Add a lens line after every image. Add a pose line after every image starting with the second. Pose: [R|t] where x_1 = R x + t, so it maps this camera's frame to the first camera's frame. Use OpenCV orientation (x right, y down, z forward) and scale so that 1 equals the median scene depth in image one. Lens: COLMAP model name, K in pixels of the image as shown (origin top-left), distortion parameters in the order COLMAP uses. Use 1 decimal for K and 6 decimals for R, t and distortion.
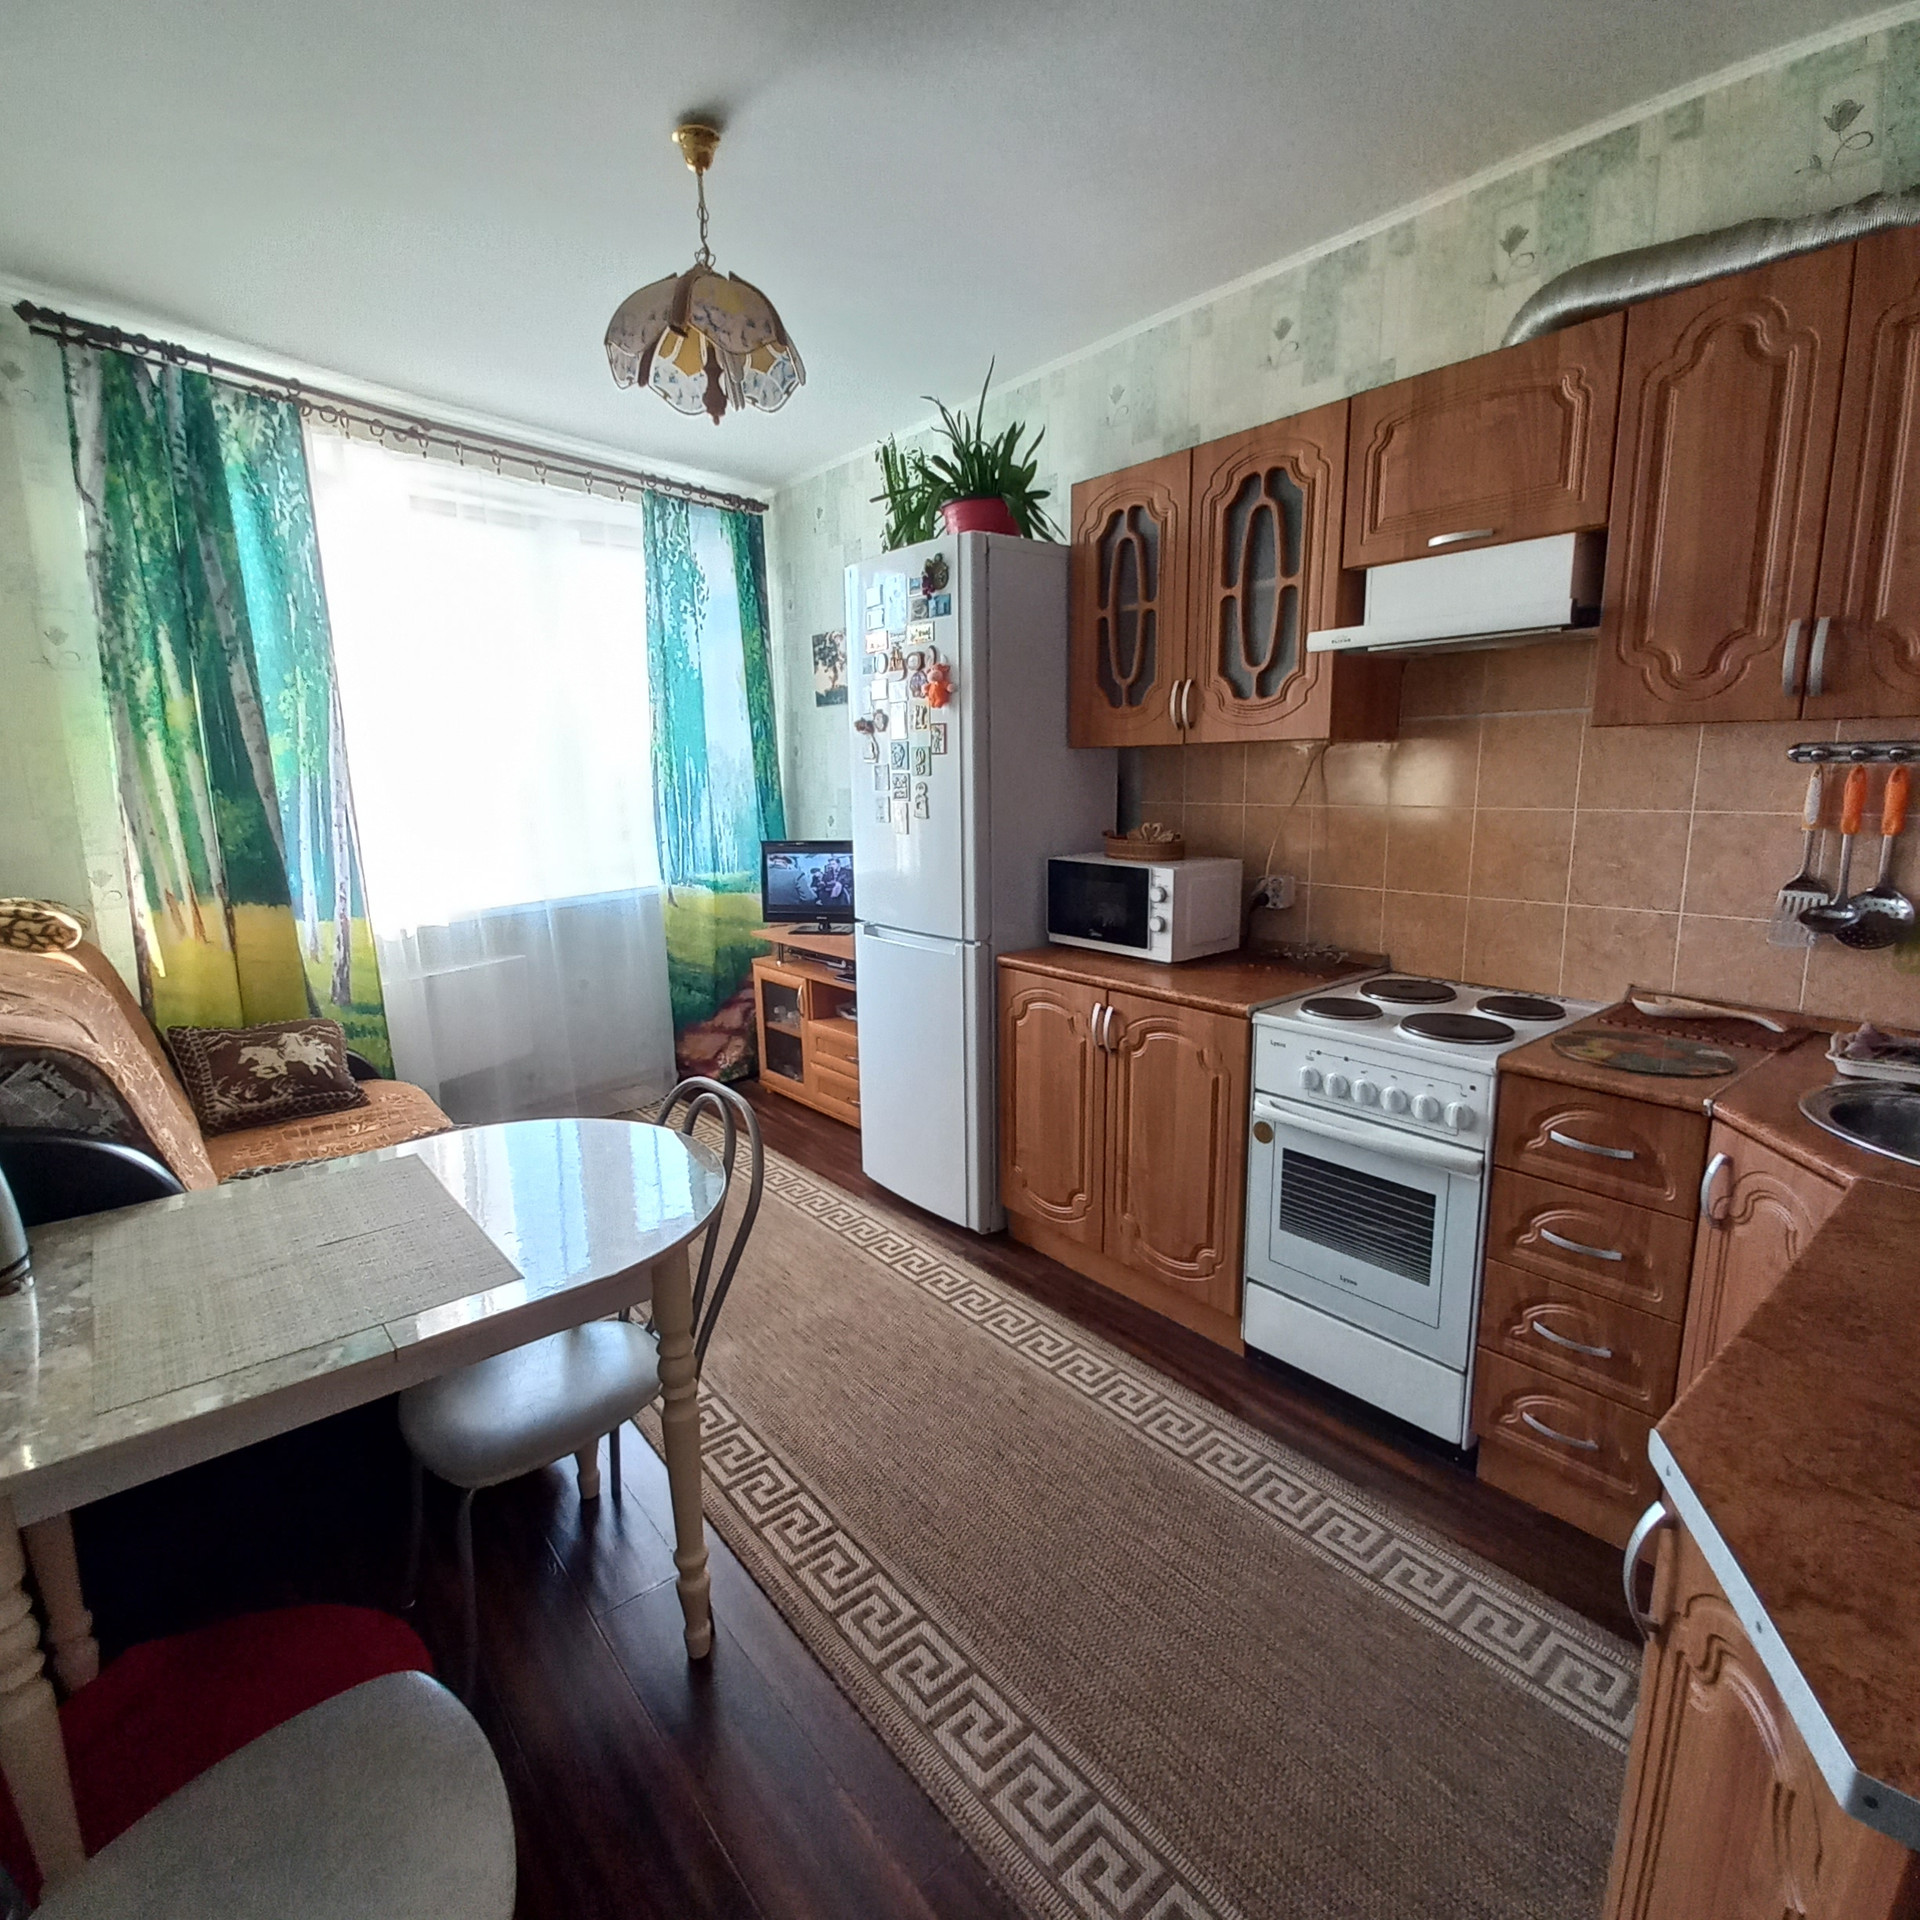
lens RADIAL K [[1010.7, 0, 925.9], [0, 1010.7, 944.5], [0, 0, 1]] dist [0.023527, -0.015760]
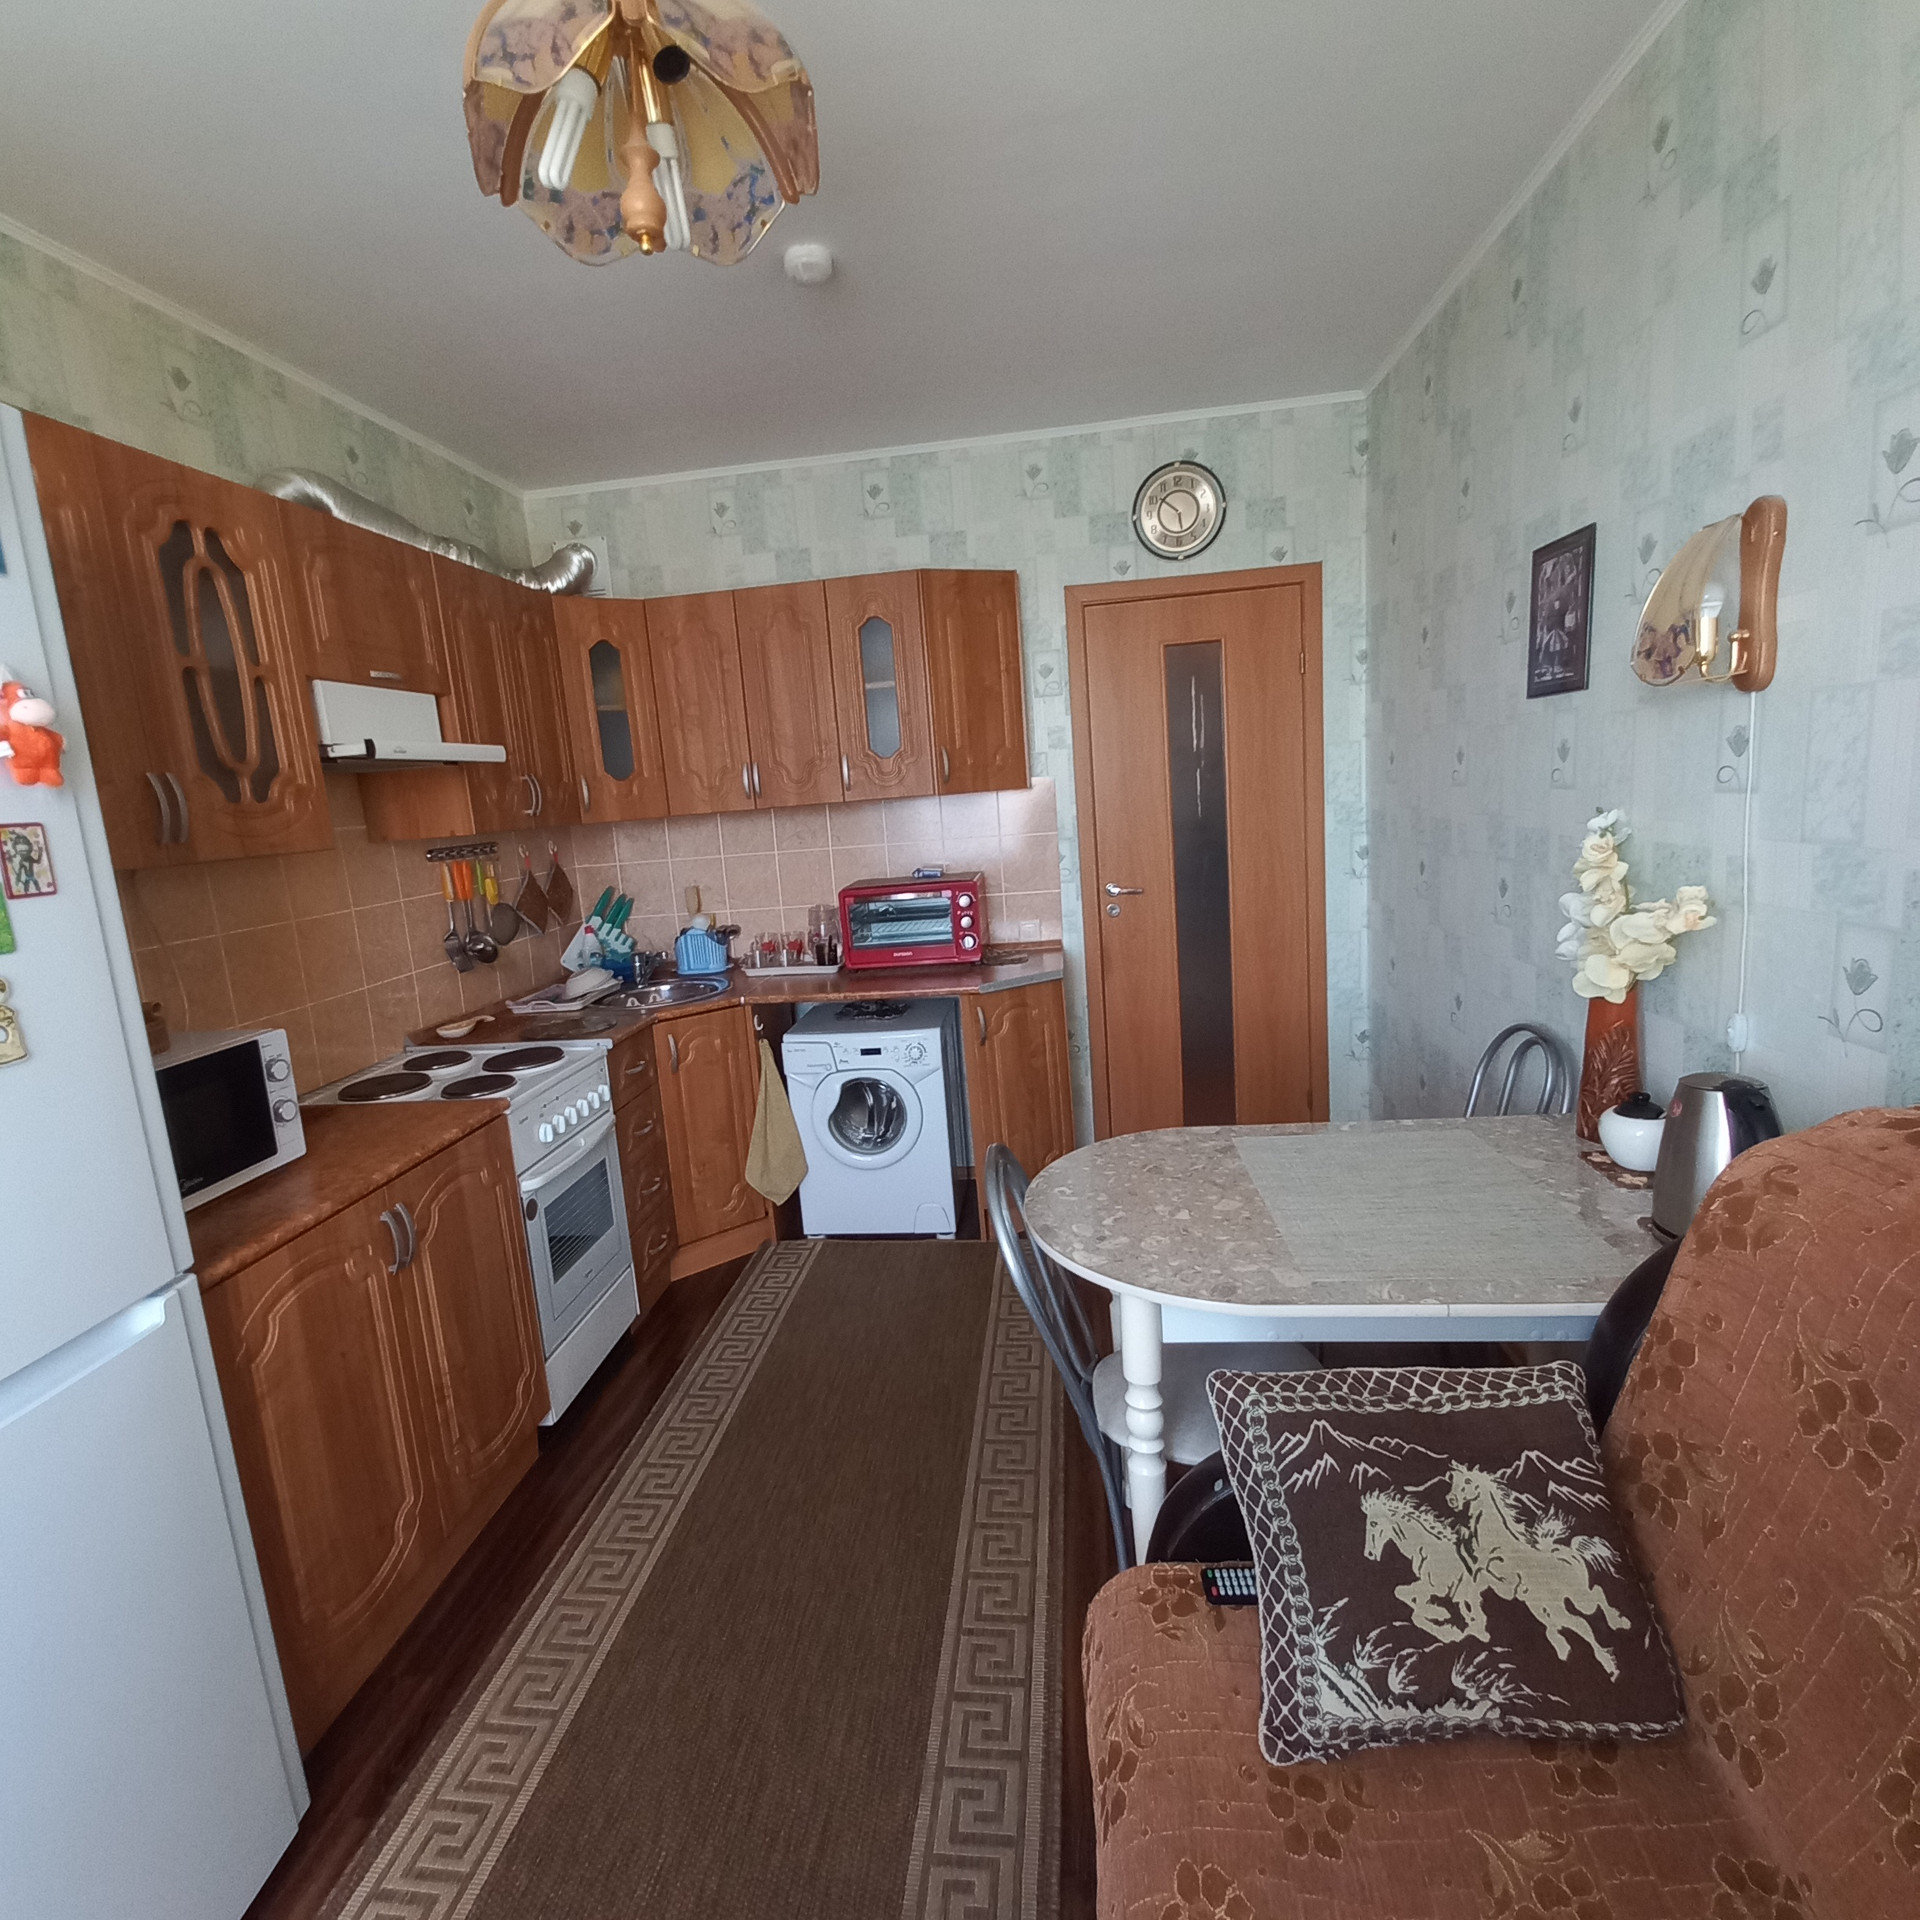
lens RADIAL K [[997.4, 0, 926.6], [0, 997.4, 952.3], [0, 0, 1]] dist [0.003572, -0.010469]
pose [[-0.688448, -0.045246, 0.723873, -0.564143], [0.214601, 0.940655, 0.262895, -0.205335], [-0.692810, 0.336333, -0.637882, 1.070560]]
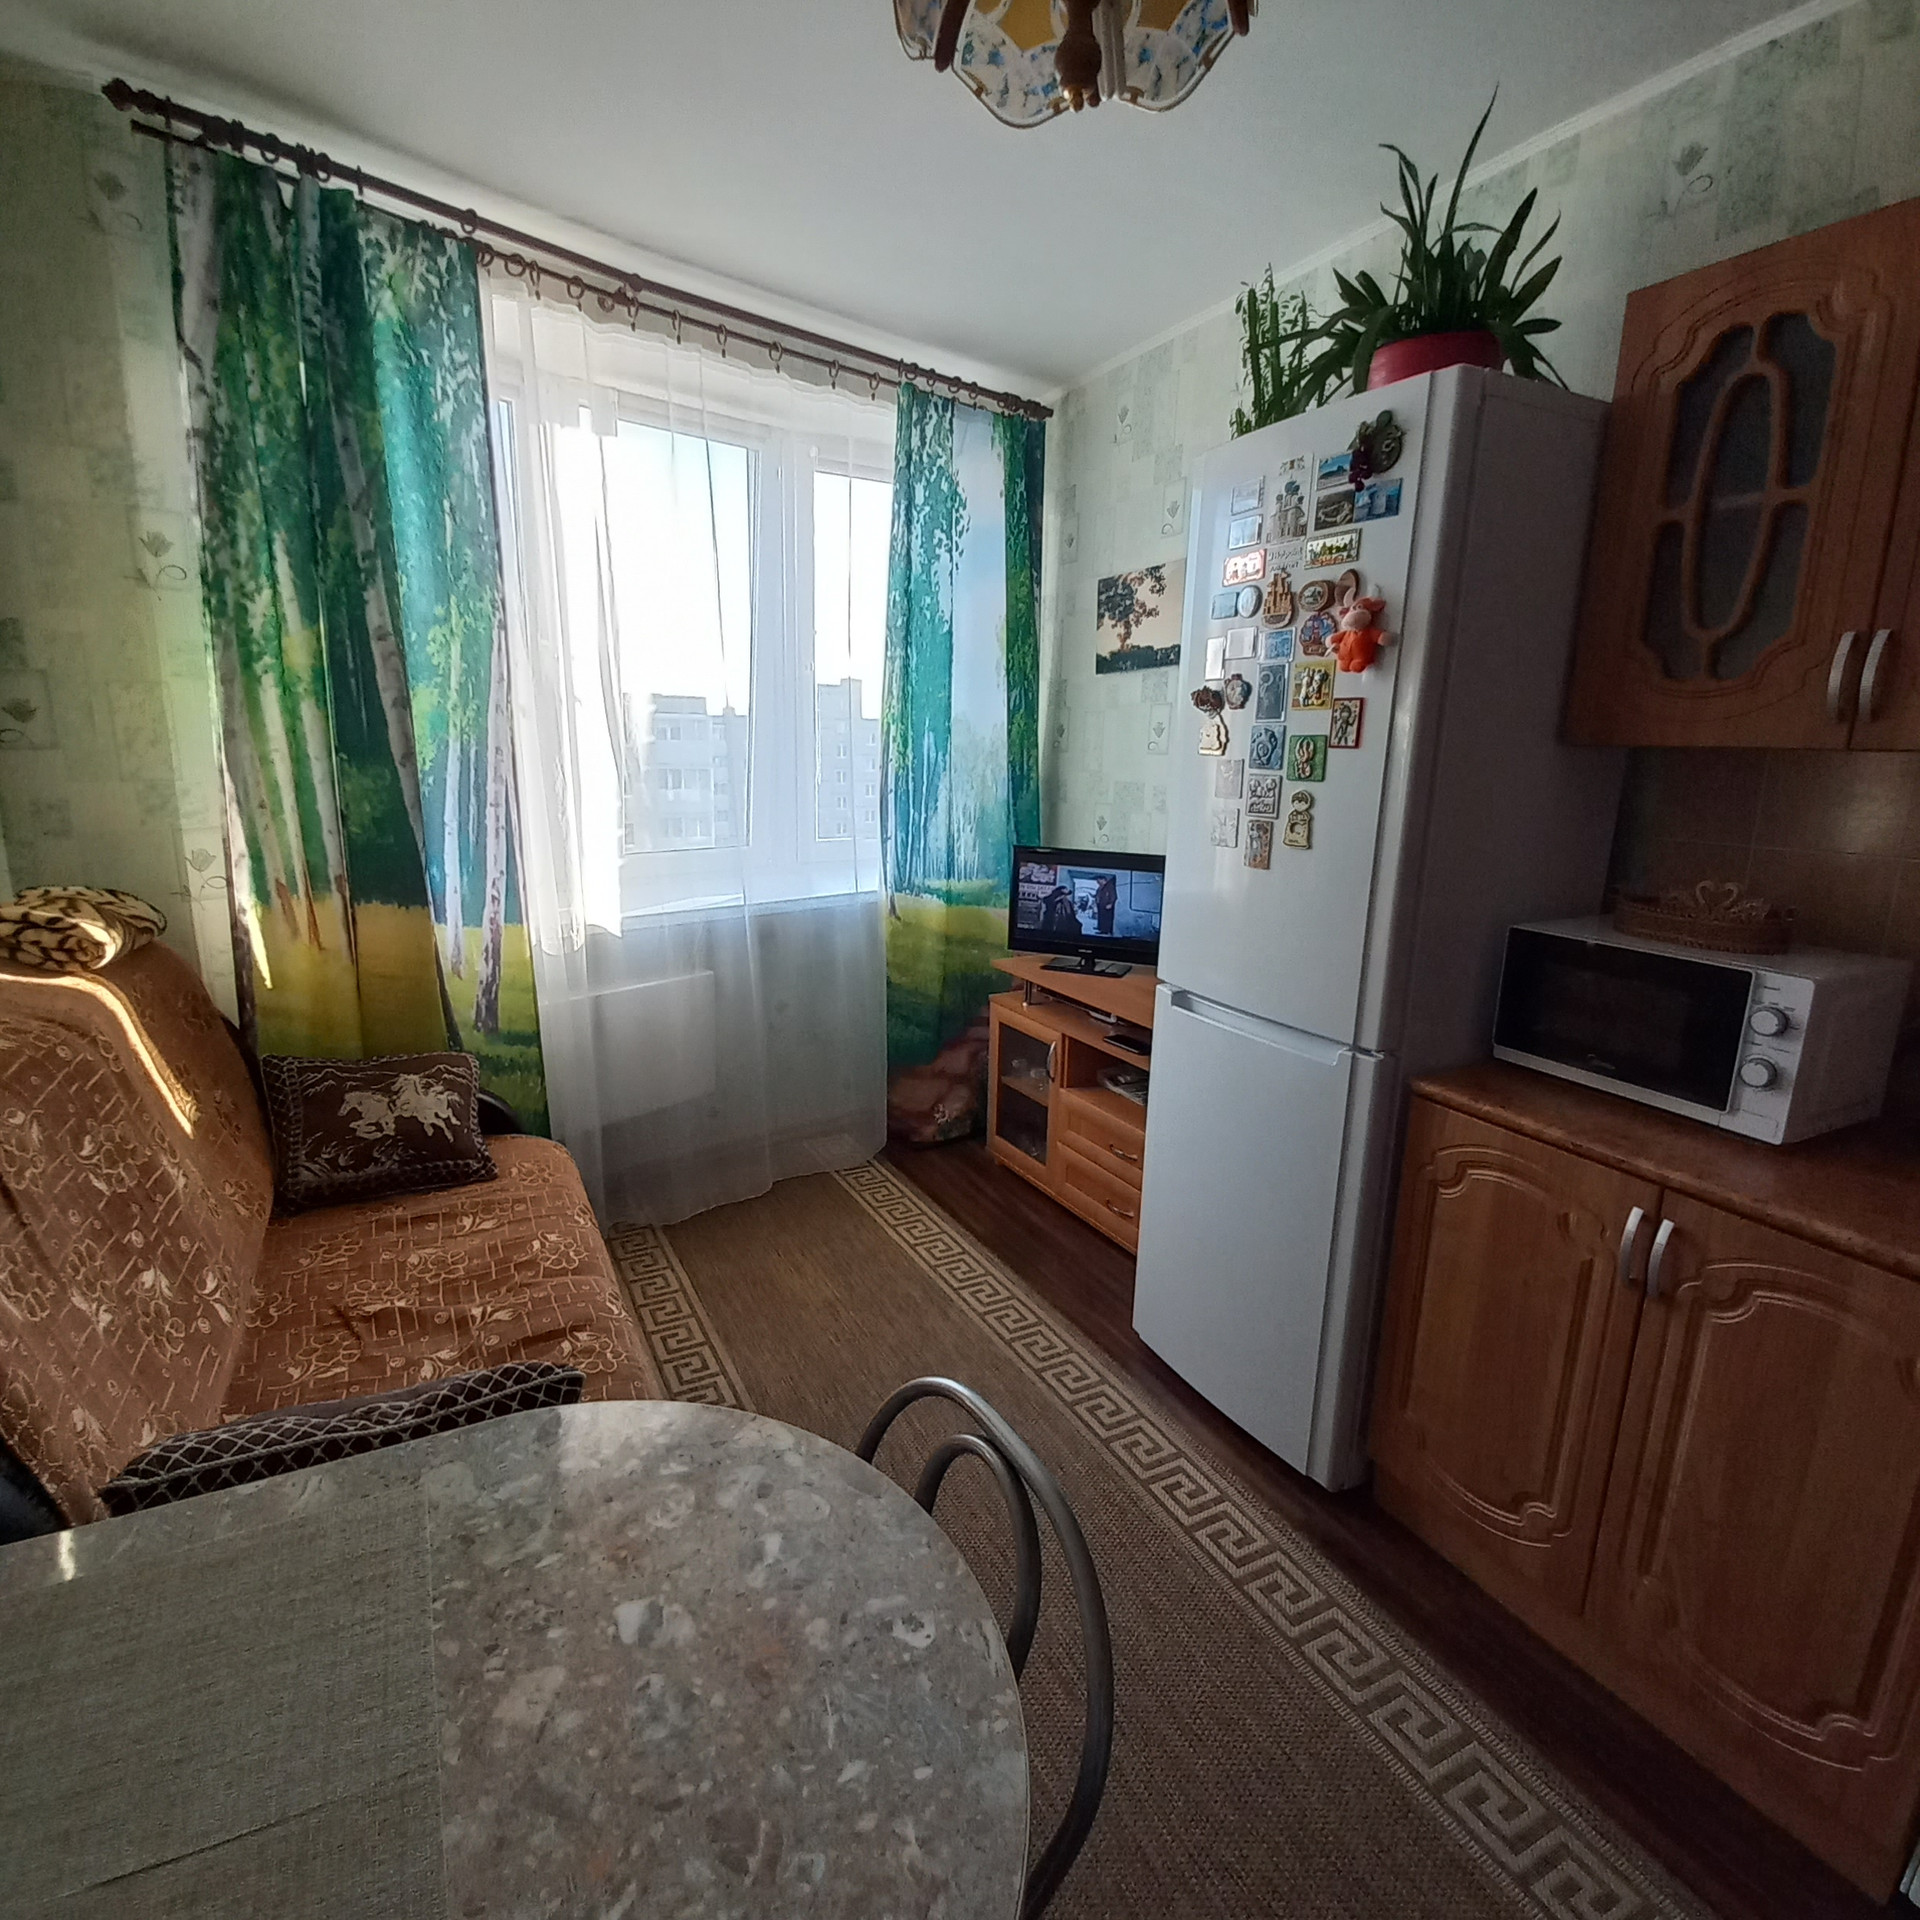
lens RADIAL K [[1010.7, 0, 925.9], [0, 1010.7, 944.5], [0, 0, 1]] dist [0.023527, -0.015760]
pose [[0.977855, 0.081223, -0.192877, -0.113224], [-0.076722, 0.996580, 0.030705, -0.070675], [0.194712, -0.015227, 0.980742, 0.357133]]
